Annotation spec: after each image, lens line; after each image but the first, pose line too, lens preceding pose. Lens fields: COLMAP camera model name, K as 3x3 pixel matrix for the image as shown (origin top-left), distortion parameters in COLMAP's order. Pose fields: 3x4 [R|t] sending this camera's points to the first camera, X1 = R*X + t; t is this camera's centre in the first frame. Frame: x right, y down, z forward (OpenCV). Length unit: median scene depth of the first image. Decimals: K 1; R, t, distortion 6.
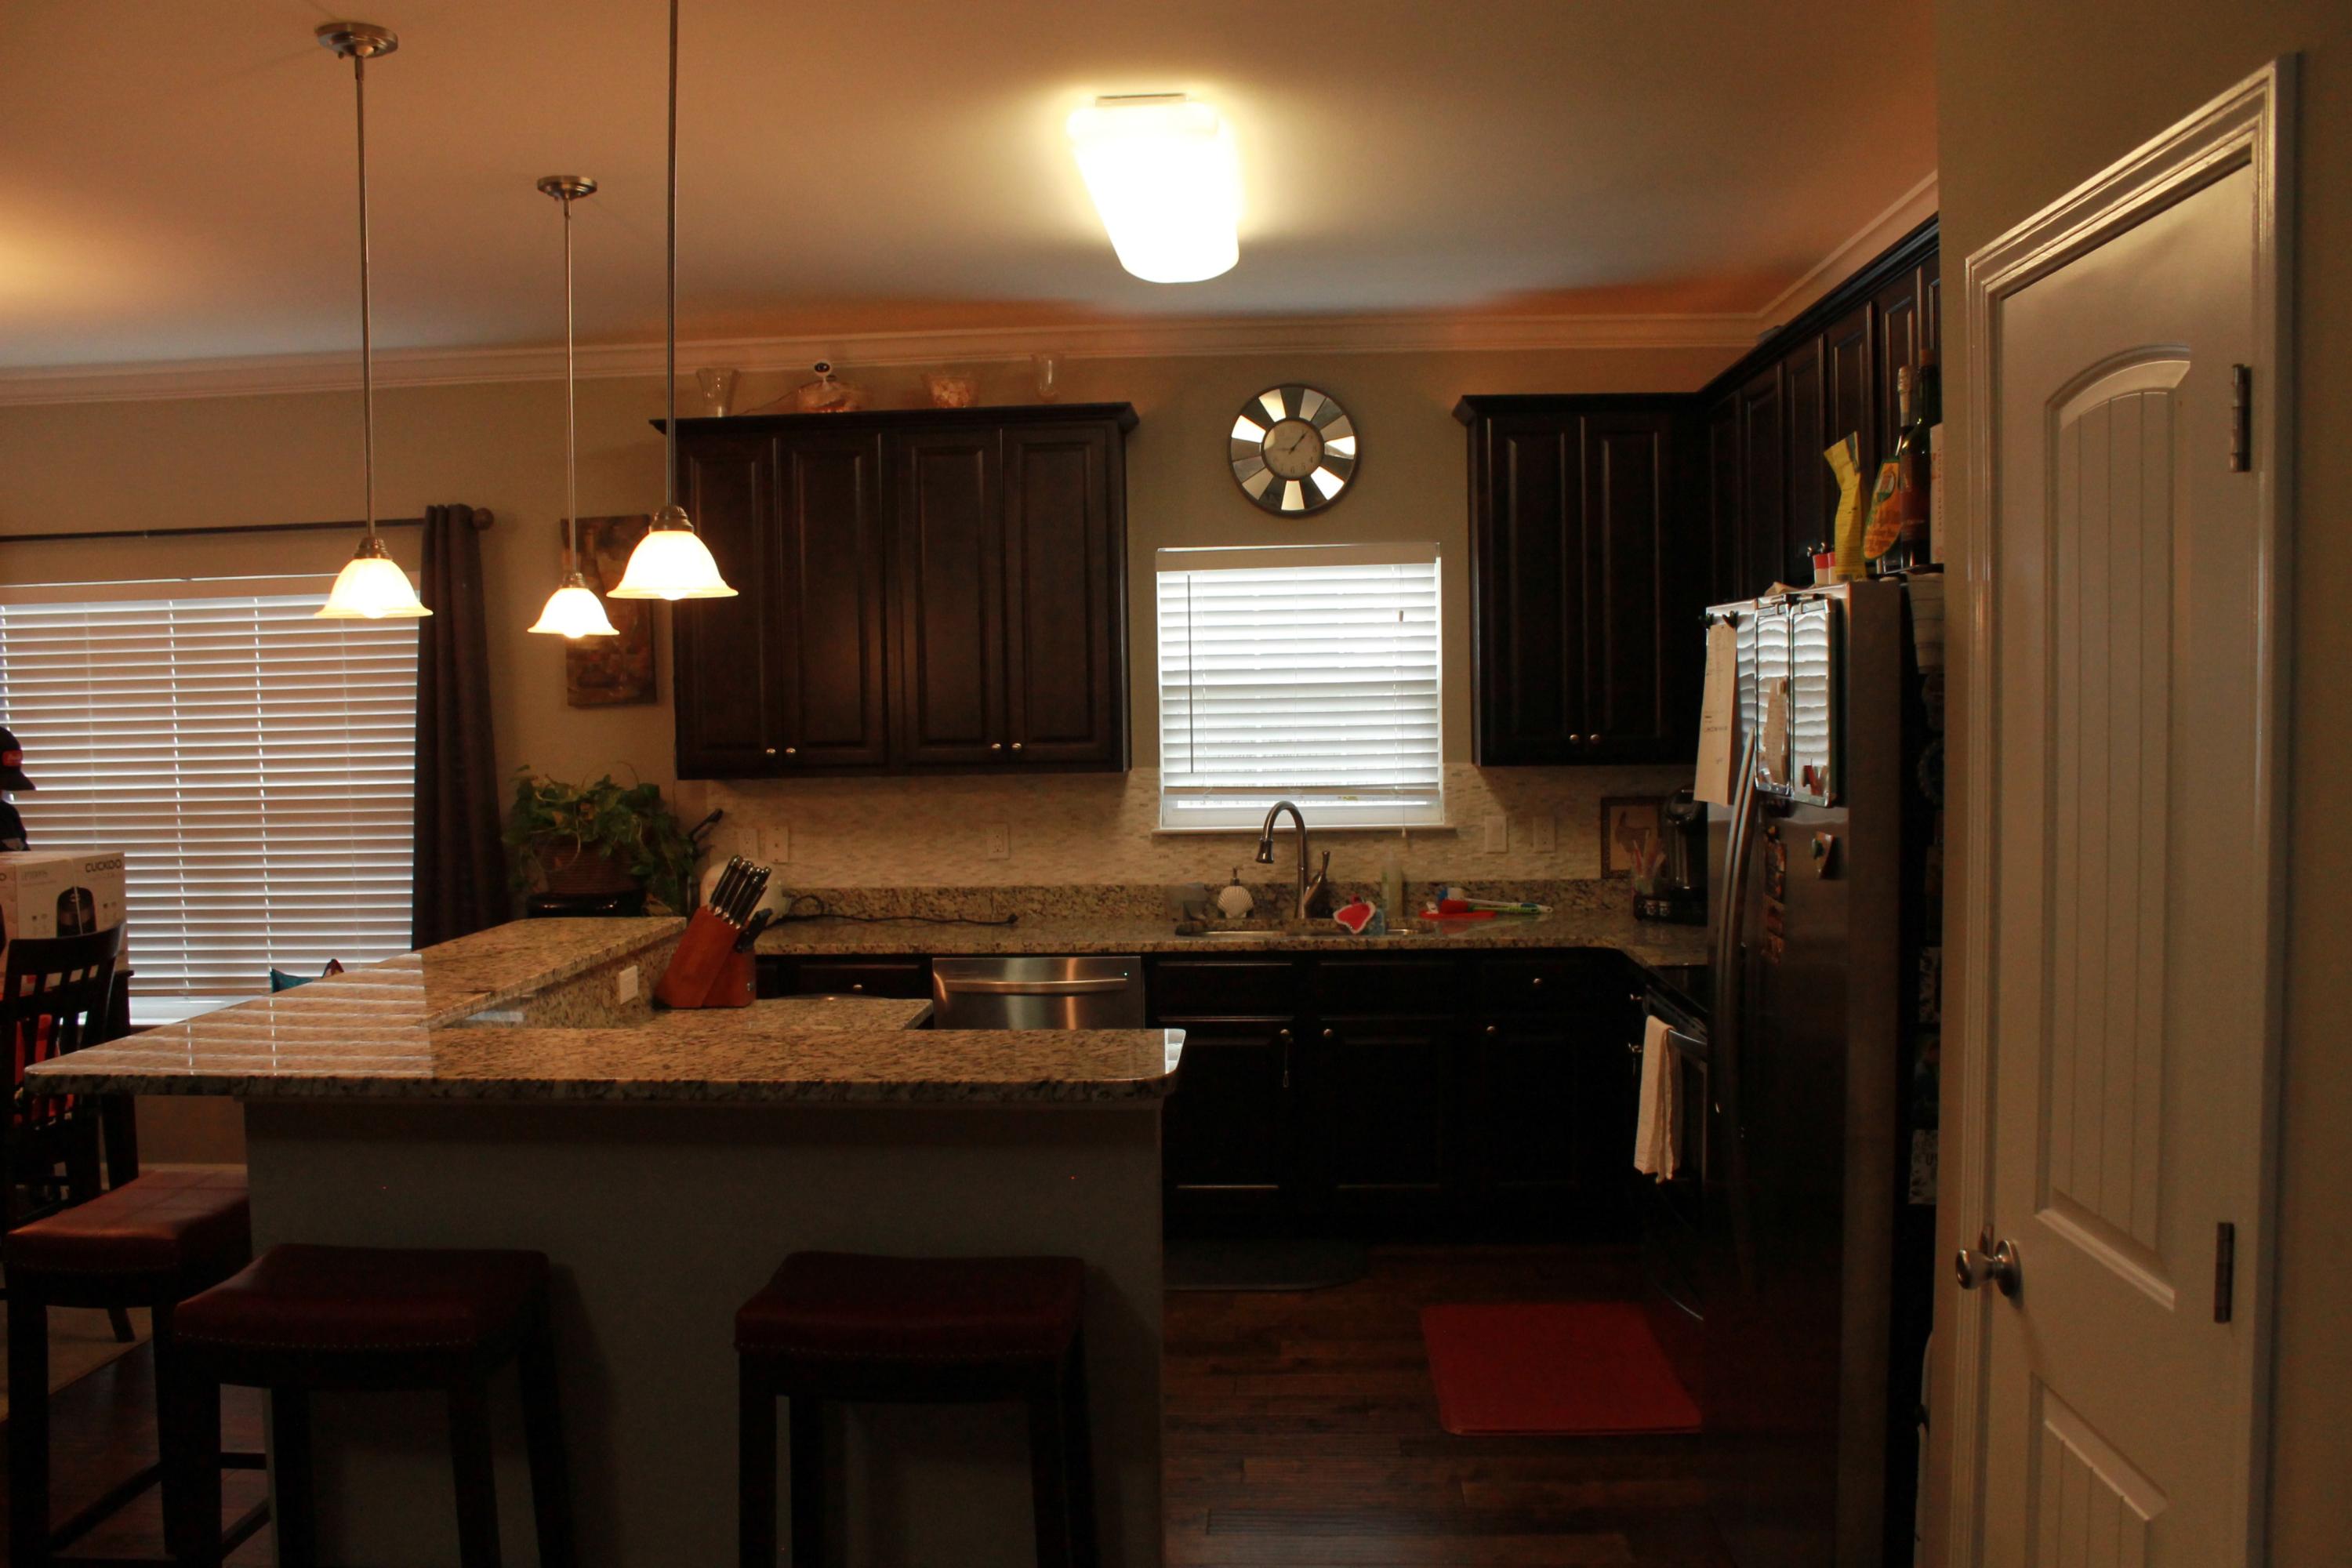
lens RADIAL K [[1968.9, 0, 1178.9], [0, 1968.9, 797.5], [0, 0, 1]] dist [-0.153216, 0.131316]
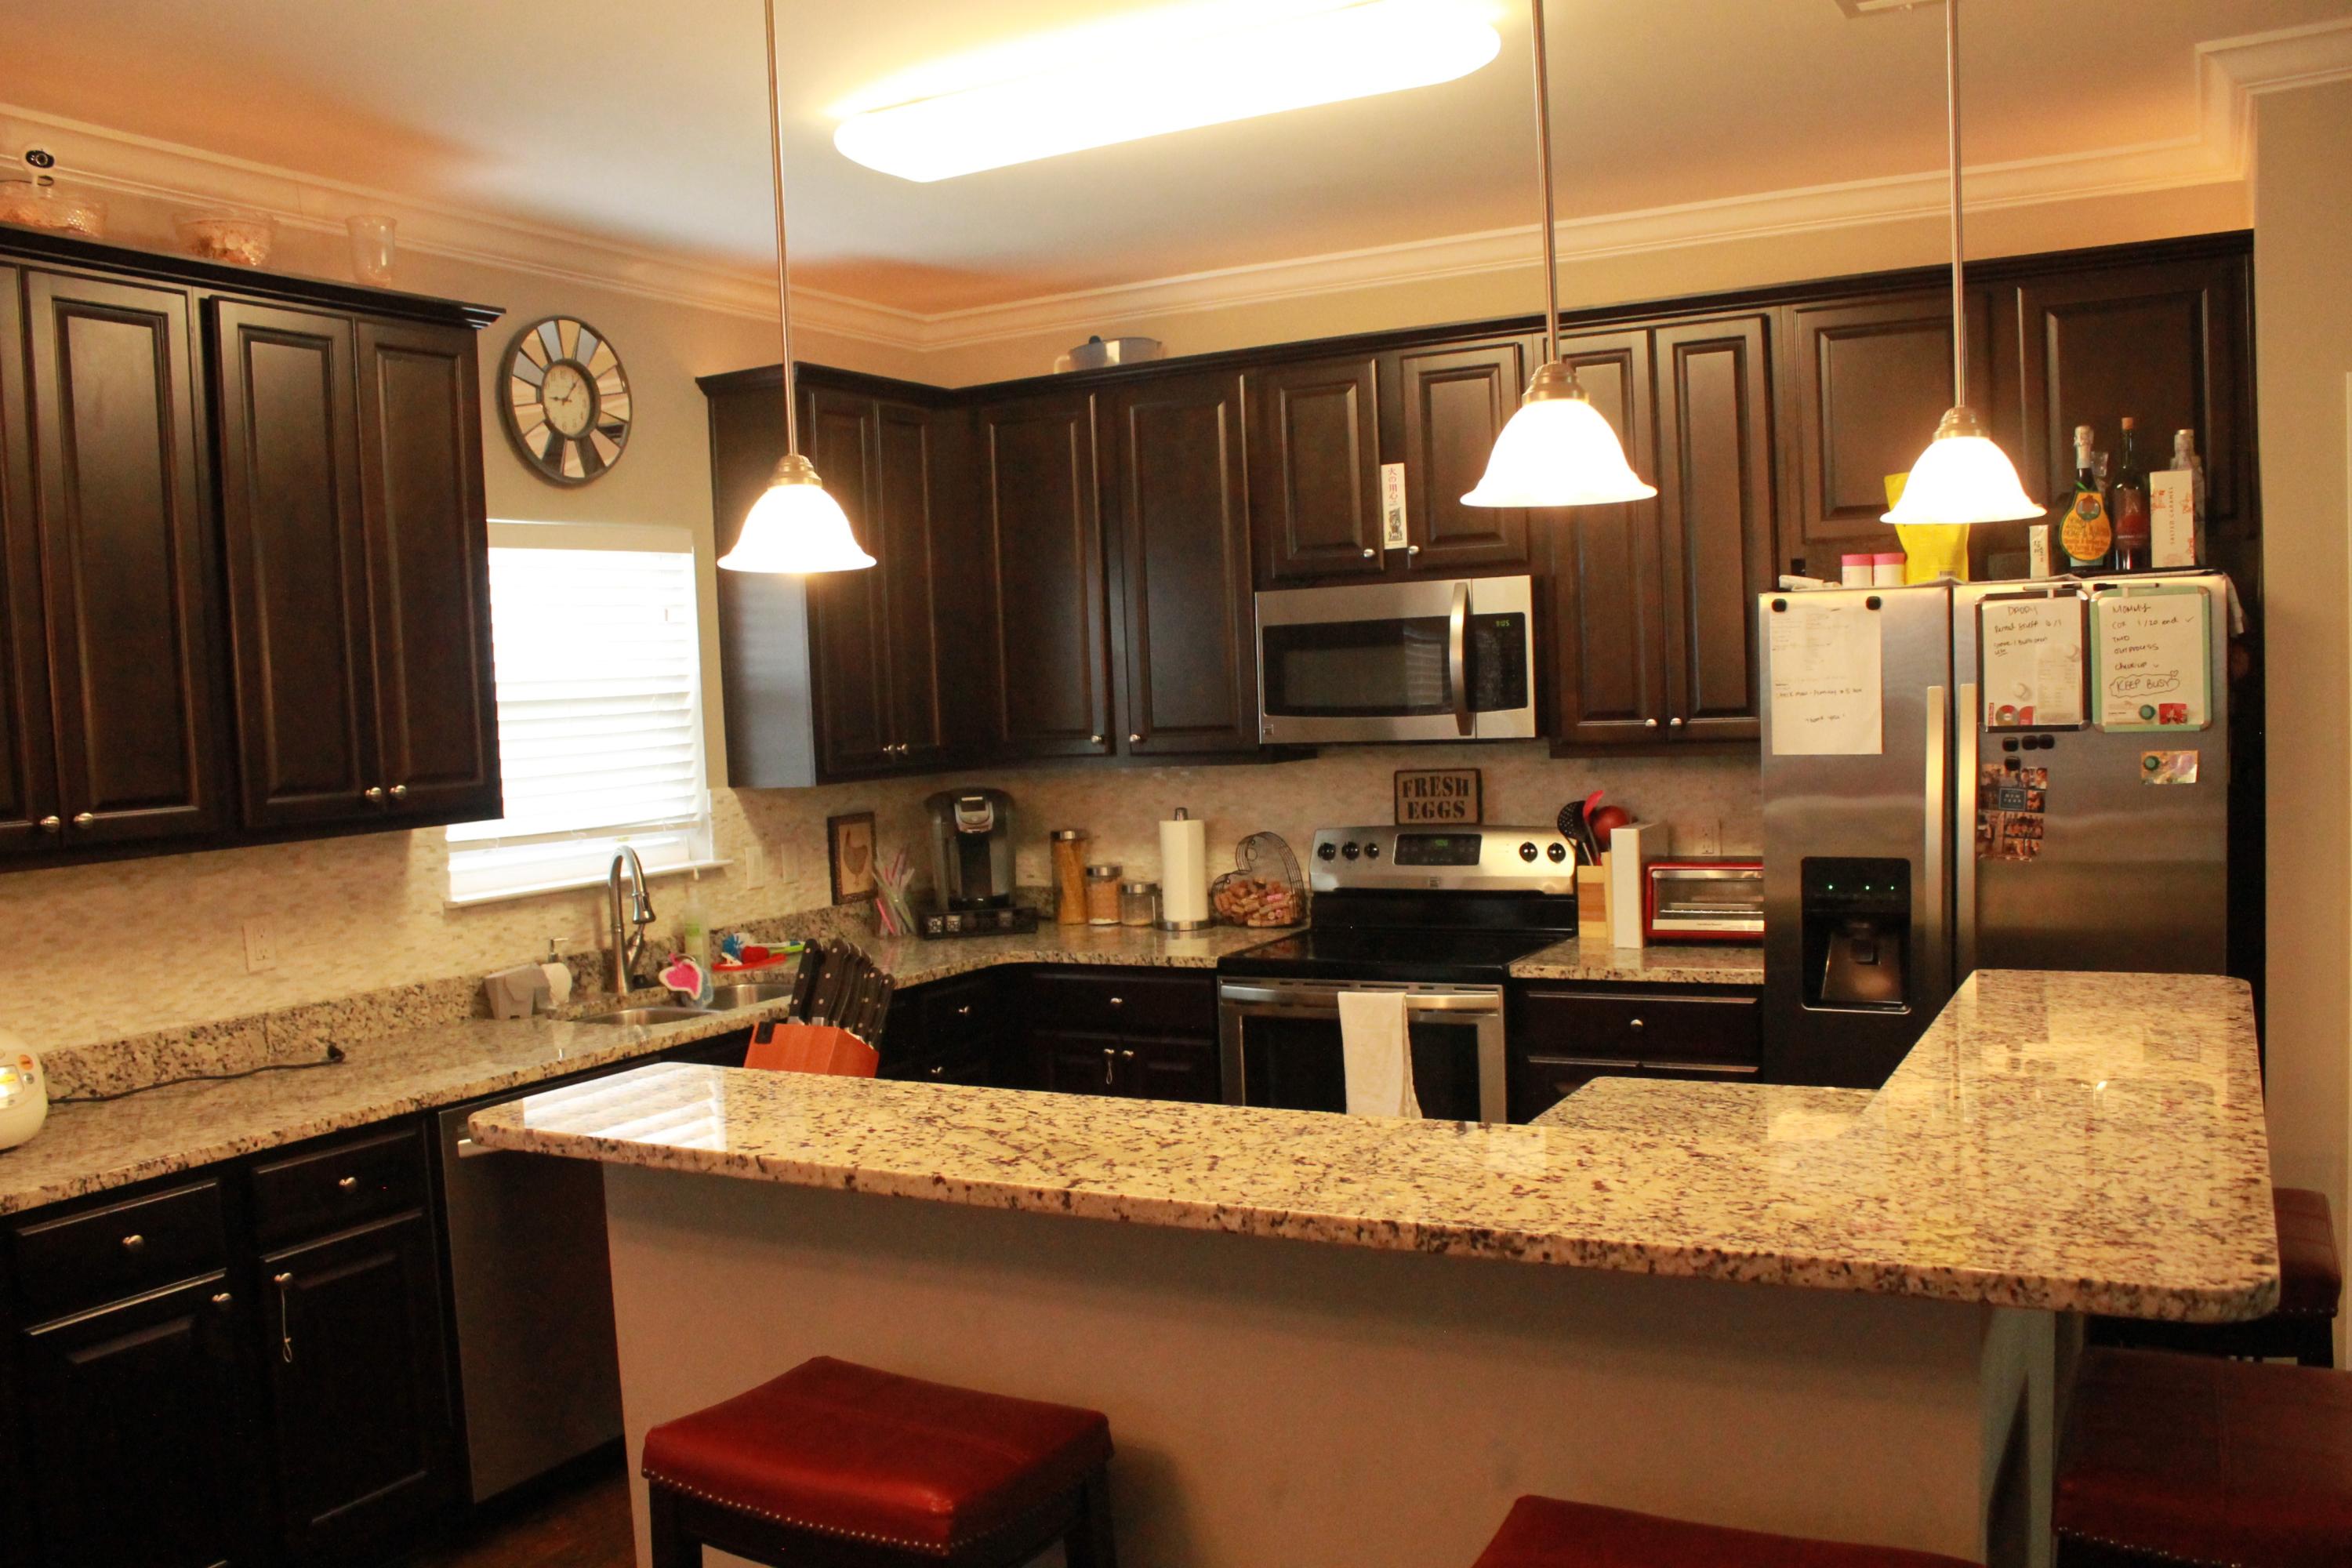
lens RADIAL K [[1968.9, 0, 1175.6], [0, 1968.9, 799.9], [0, 0, 1]] dist [-0.153216, 0.131316]
pose [[0.430980, -0.054611, 0.900707, -0.534597], [0.079559, 0.996579, 0.022356, -0.015581], [-0.898847, 0.062024, 0.433850, 0.447069]]
